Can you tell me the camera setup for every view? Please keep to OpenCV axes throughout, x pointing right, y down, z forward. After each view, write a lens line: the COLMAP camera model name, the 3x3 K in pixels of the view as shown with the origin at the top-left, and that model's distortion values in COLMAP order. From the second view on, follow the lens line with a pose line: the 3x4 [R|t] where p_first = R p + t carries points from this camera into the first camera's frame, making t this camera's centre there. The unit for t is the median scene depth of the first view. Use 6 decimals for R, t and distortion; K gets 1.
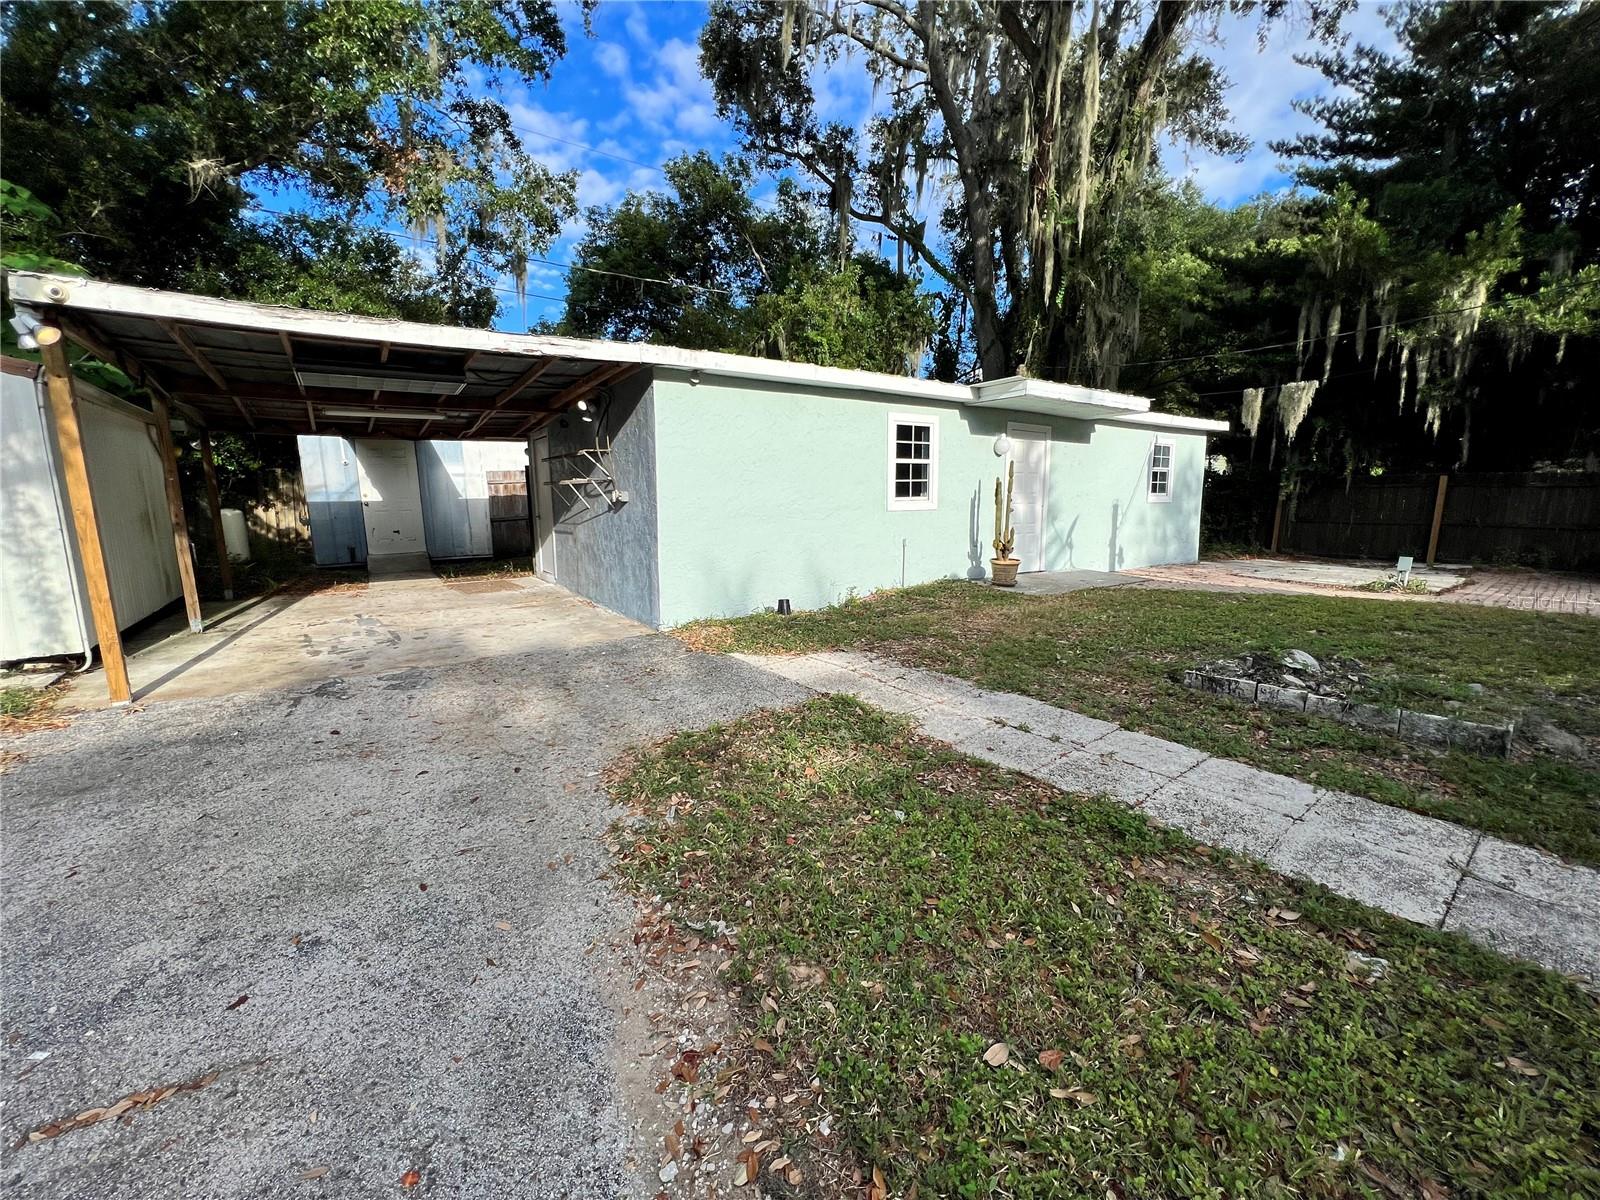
lens RADIAL K [[638.6, 0, 800.4], [0, 638.6, 594.5], [0, 0, 1]] dist [-0.003892, -0.000488]
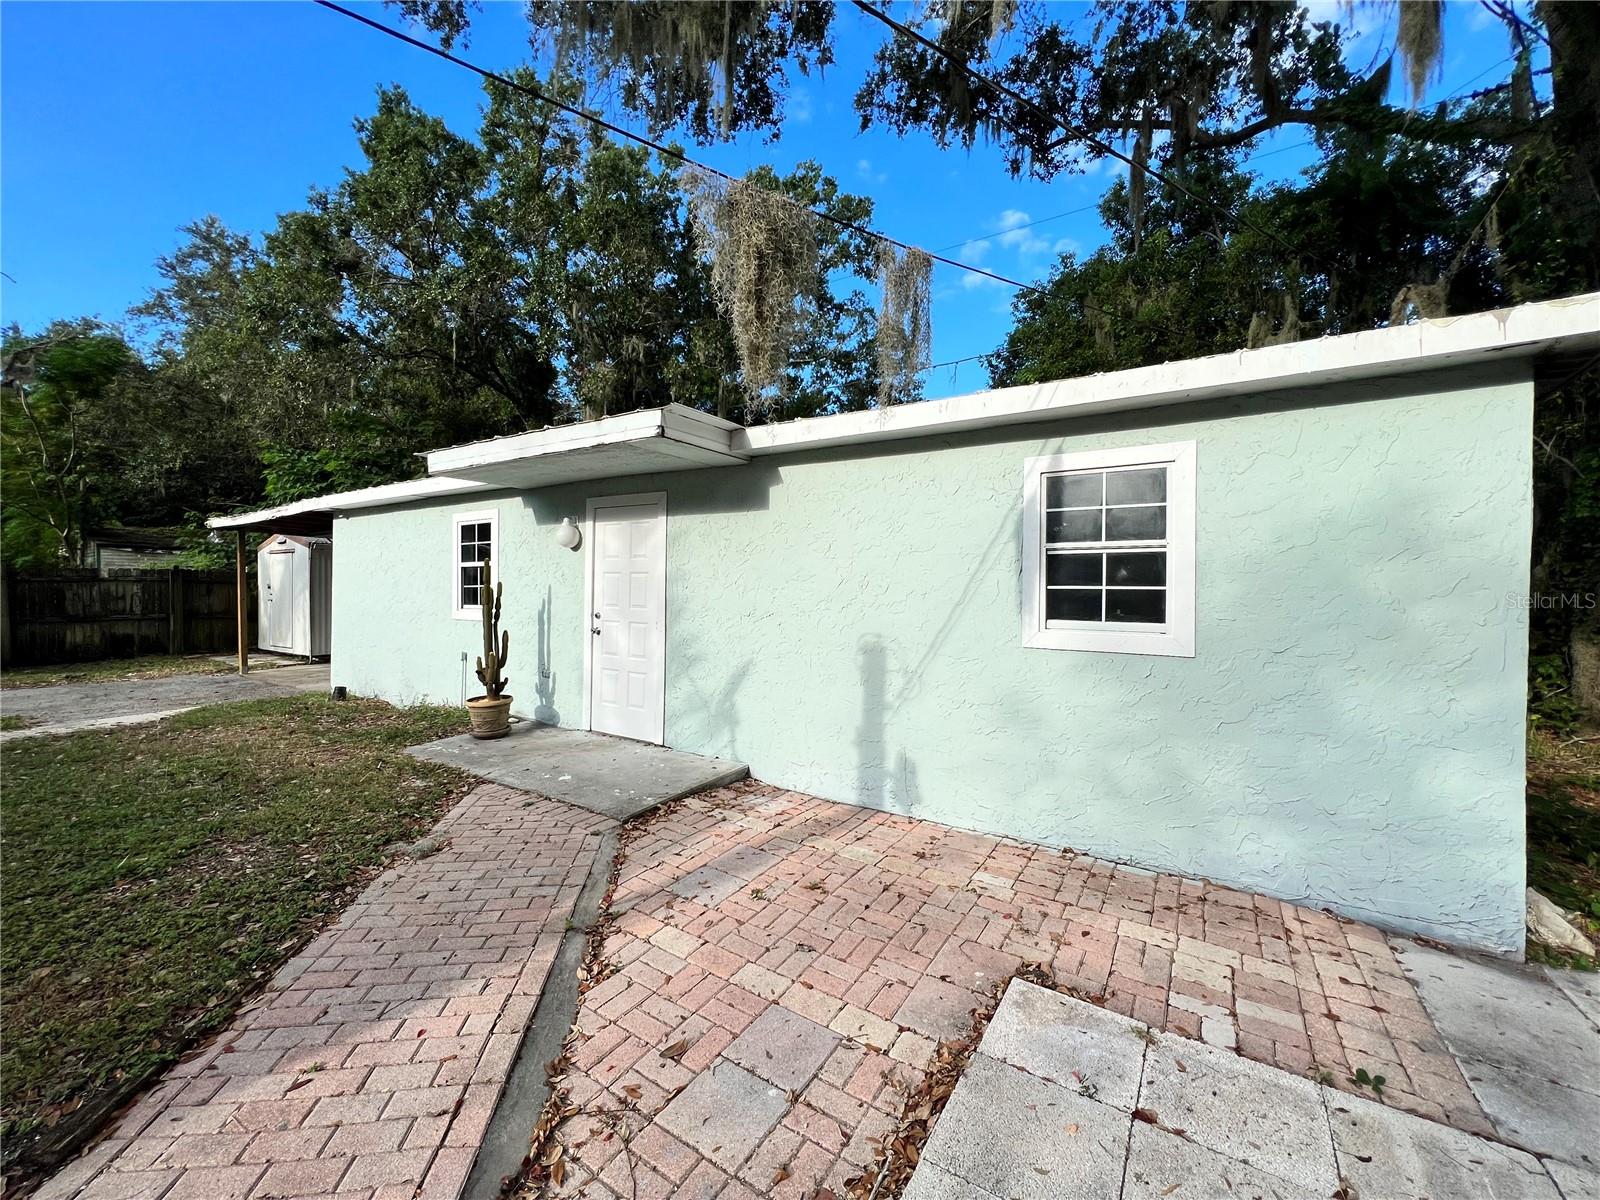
lens RADIAL K [[638.6, 0, 798.7], [0, 638.6, 597.1], [0, 0, 1]] dist [-0.003892, -0.000488]
pose [[0.380212, 0.006475, -0.924877, 0.849196], [-0.168296, 0.983766, -0.062298, -0.138172], [0.909459, 0.179340, 0.375129, 0.806571]]
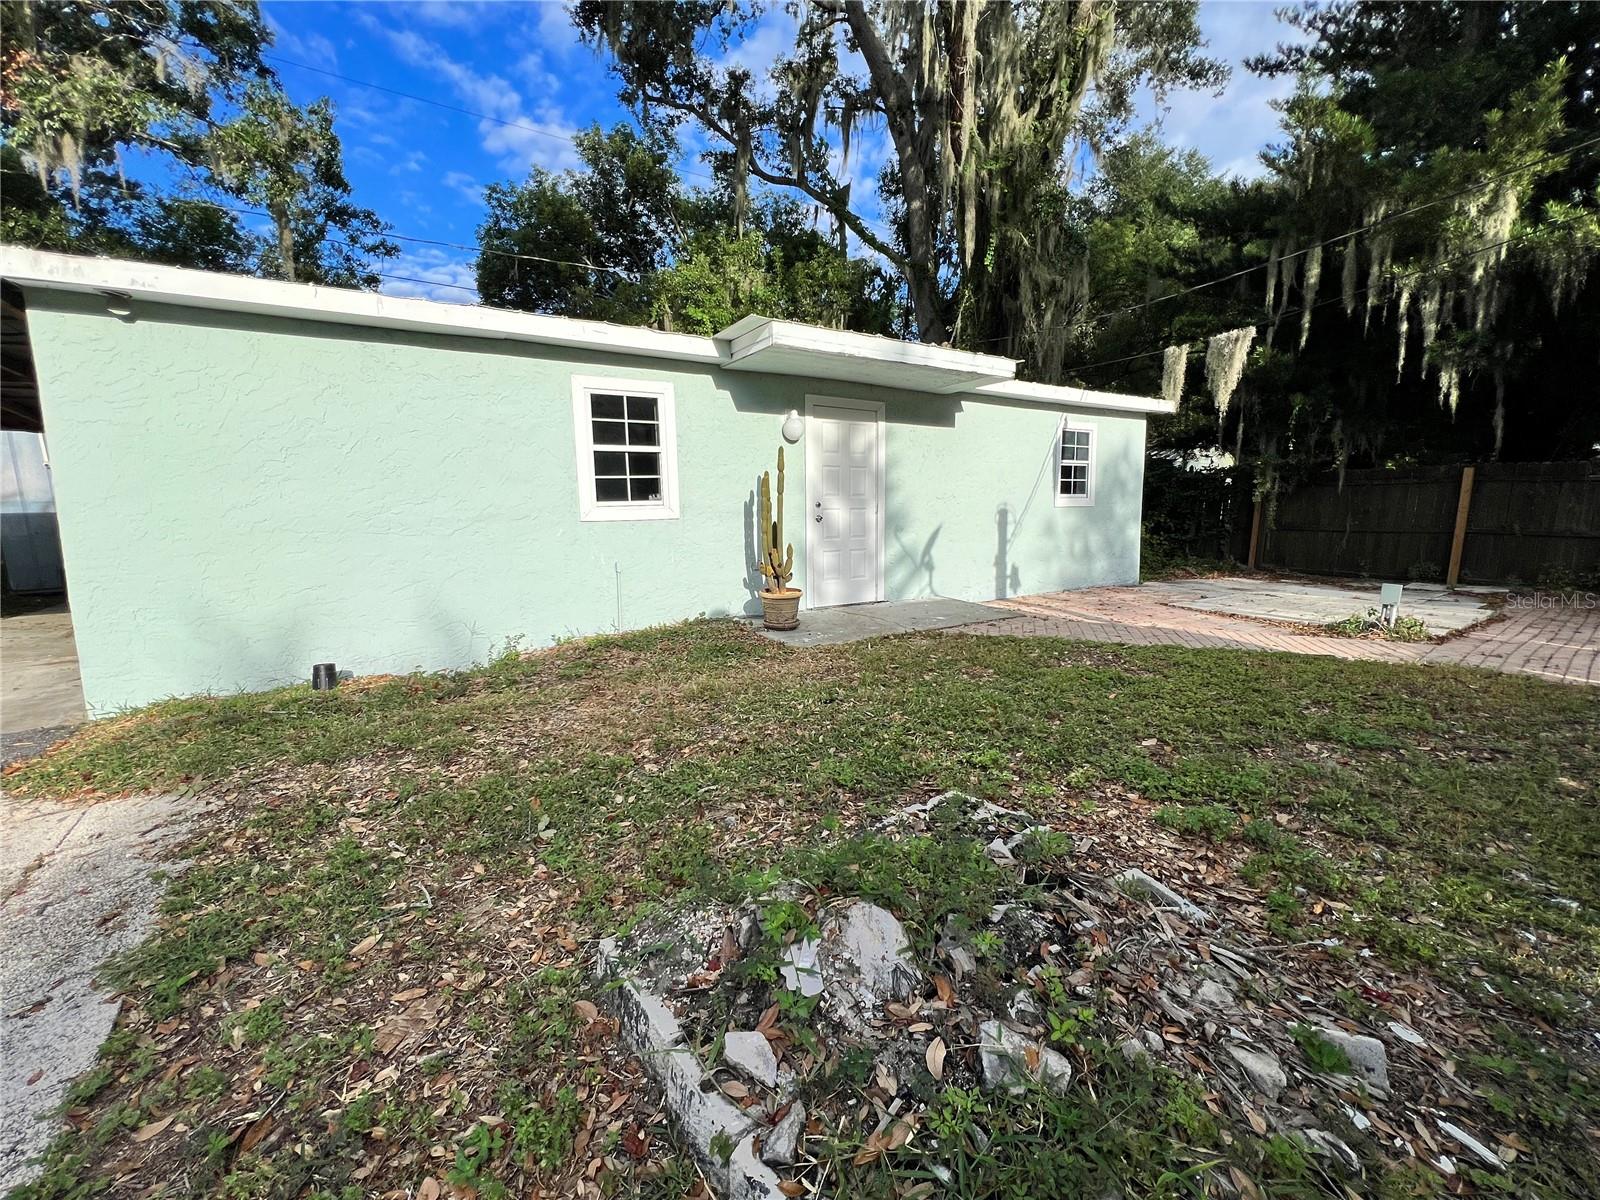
lens RADIAL K [[638.6, 0, 799.7], [0, 638.6, 594.5], [0, 0, 1]] dist [-0.003892, -0.000488]
pose [[0.998857, -0.001237, -0.047780, 0.293034], [0.000712, 0.999939, -0.010998, -0.033607], [0.047790, 0.010952, 0.998797, 0.244188]]
